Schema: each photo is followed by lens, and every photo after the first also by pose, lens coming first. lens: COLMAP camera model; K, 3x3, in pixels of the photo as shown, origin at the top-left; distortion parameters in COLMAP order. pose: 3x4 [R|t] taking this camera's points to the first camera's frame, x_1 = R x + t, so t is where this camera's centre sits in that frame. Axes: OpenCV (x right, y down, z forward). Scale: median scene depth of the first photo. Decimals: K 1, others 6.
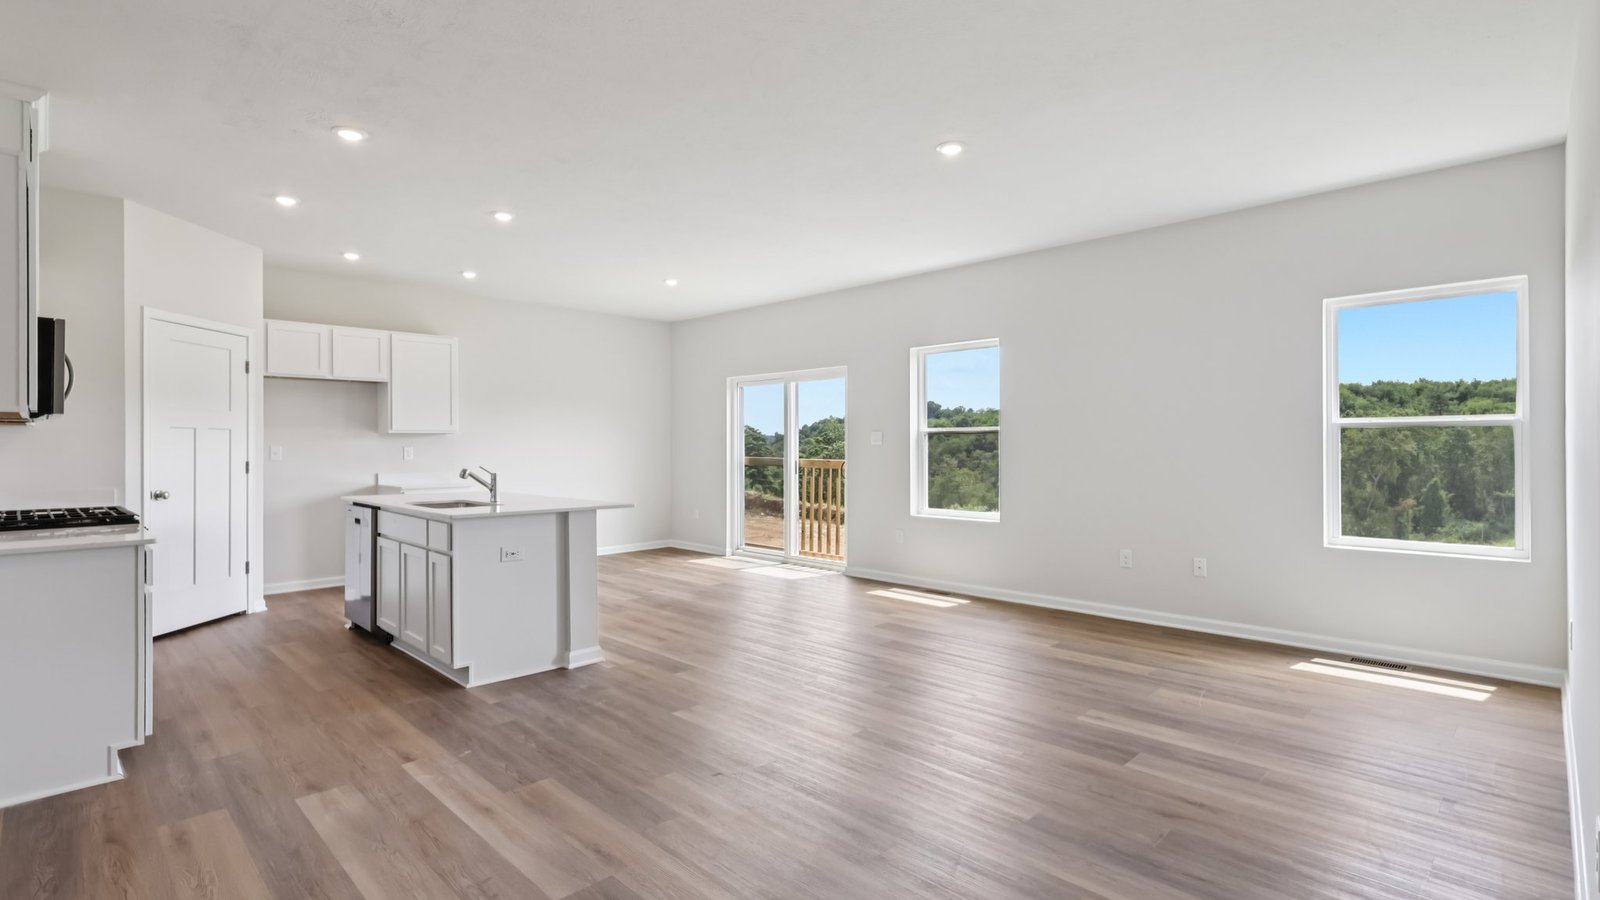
lens RADIAL K [[767.8, 0, 782.1], [0, 767.8, 440.2], [0, 0, 1]] dist [0.000708, 0.000264]
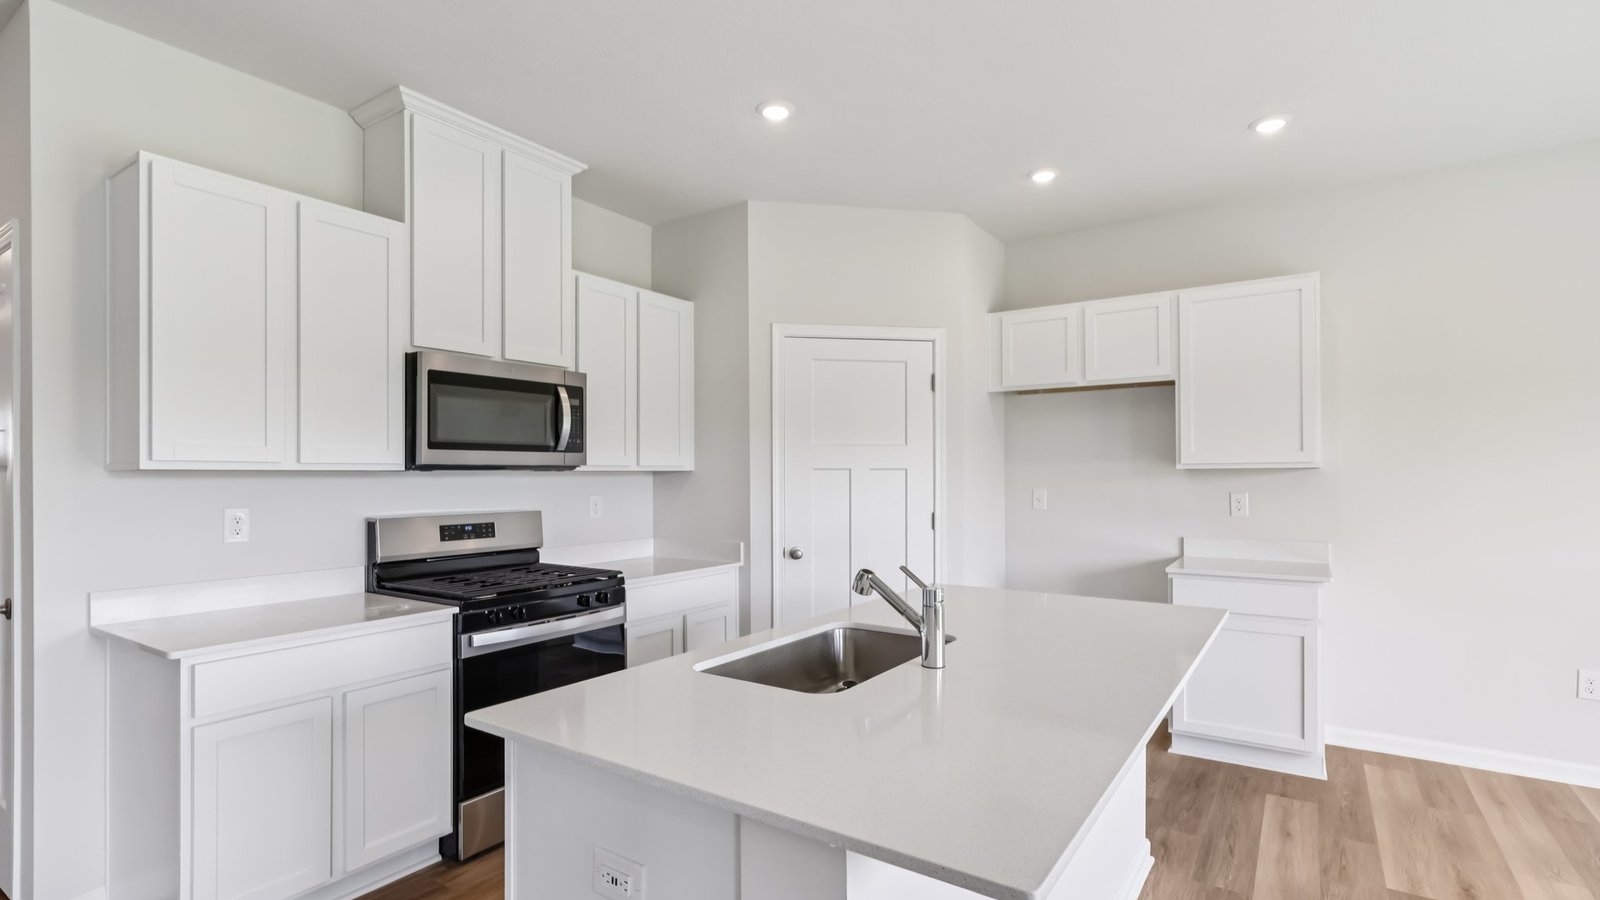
lens RADIAL K [[736.8, 0, 833.8], [0, 736.8, 463.9], [0, 0, 1]] dist [0.000171, 0.000227]
pose [[0.208157, -0.013214, -0.978006, -0.032150], [0.010444, 0.999882, -0.011287, -0.010109], [0.978040, -0.007865, 0.208271, 0.699589]]
